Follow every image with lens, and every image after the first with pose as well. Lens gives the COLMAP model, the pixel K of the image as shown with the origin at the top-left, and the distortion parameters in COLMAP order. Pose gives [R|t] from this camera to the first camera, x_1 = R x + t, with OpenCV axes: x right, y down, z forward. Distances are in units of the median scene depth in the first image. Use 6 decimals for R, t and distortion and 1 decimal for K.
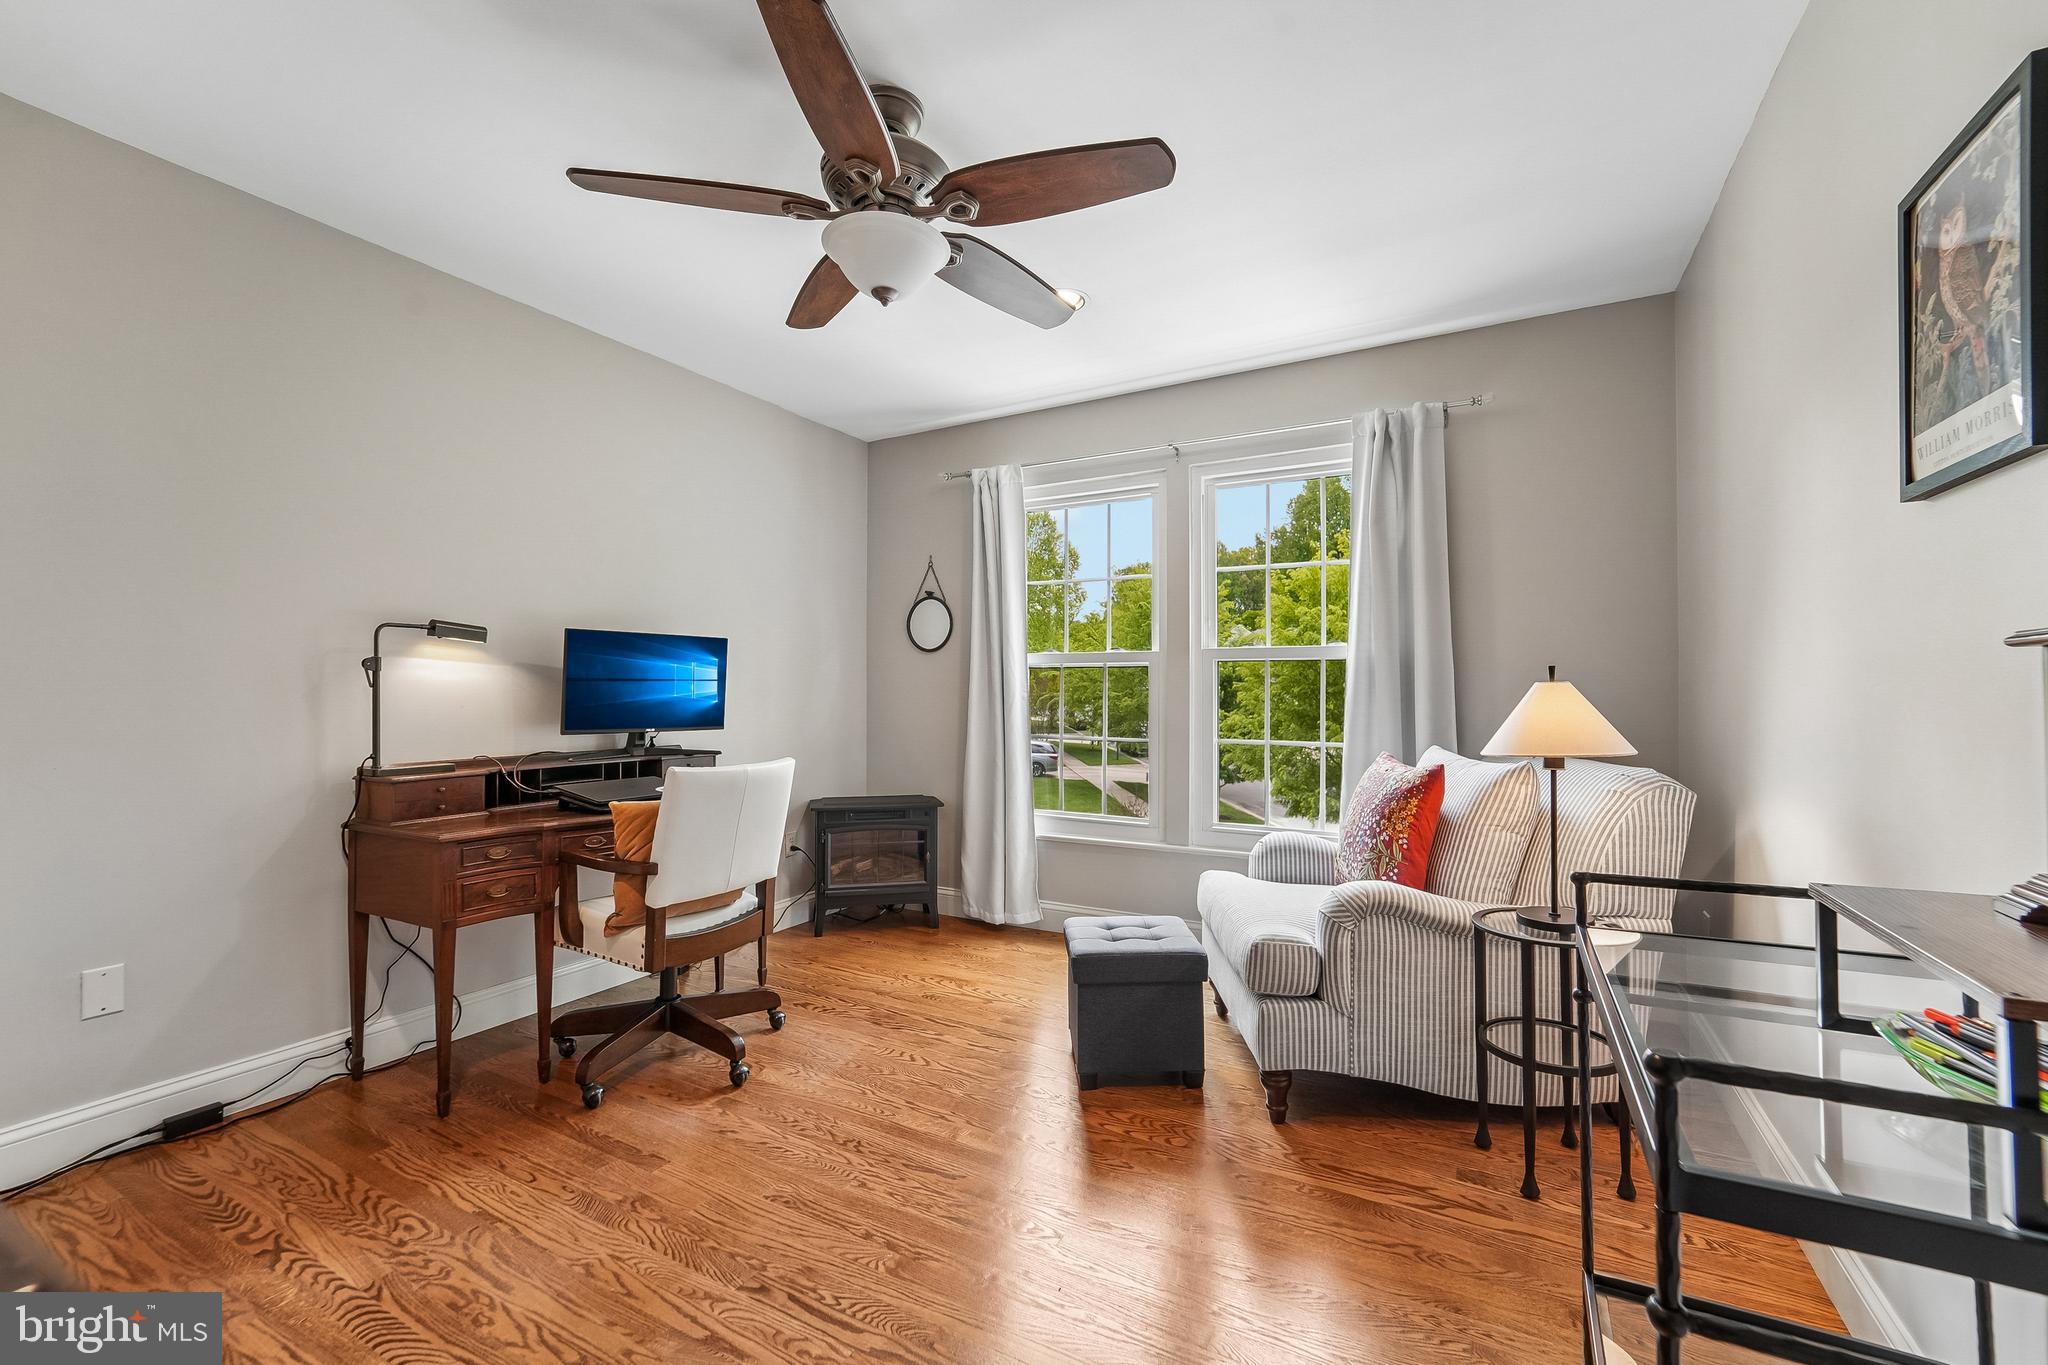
lens RADIAL K [[836.5, 0, 1030.5], [0, 836.5, 683.4], [0, 0, 1]] dist [-0.013736, 0.002022]
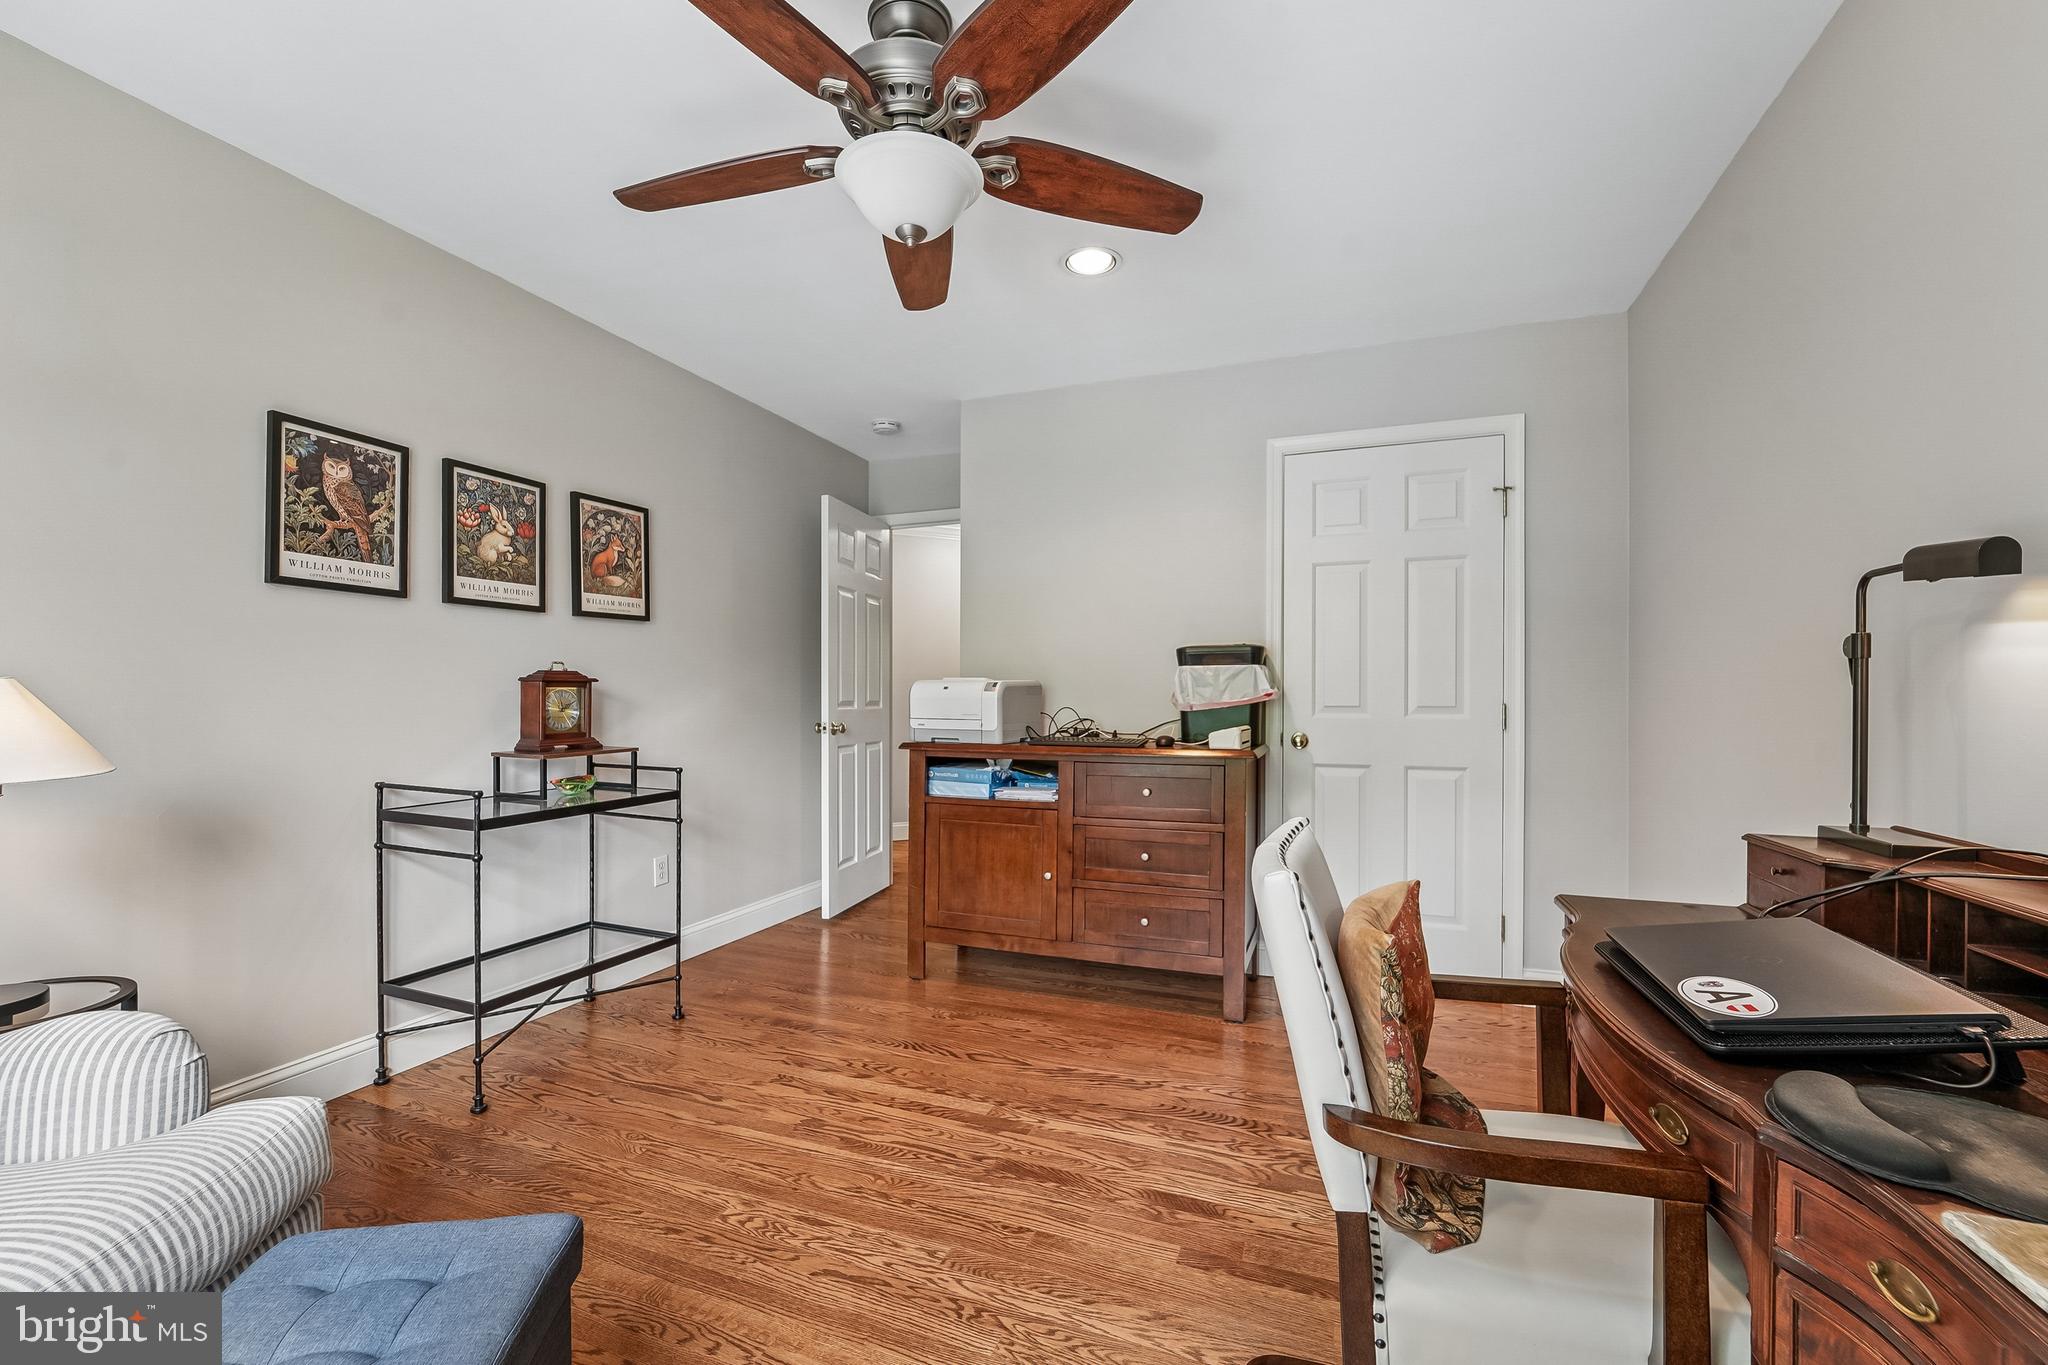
lens RADIAL K [[836.5, 0, 1012.0], [0, 836.5, 680.6], [0, 0, 1]] dist [-0.013736, 0.002022]
pose [[-0.992008, 0.002775, -0.126146, -0.179349], [0.003937, 0.999952, -0.008959, 0.003890], [0.126115, -0.009384, -0.991971, 1.916823]]
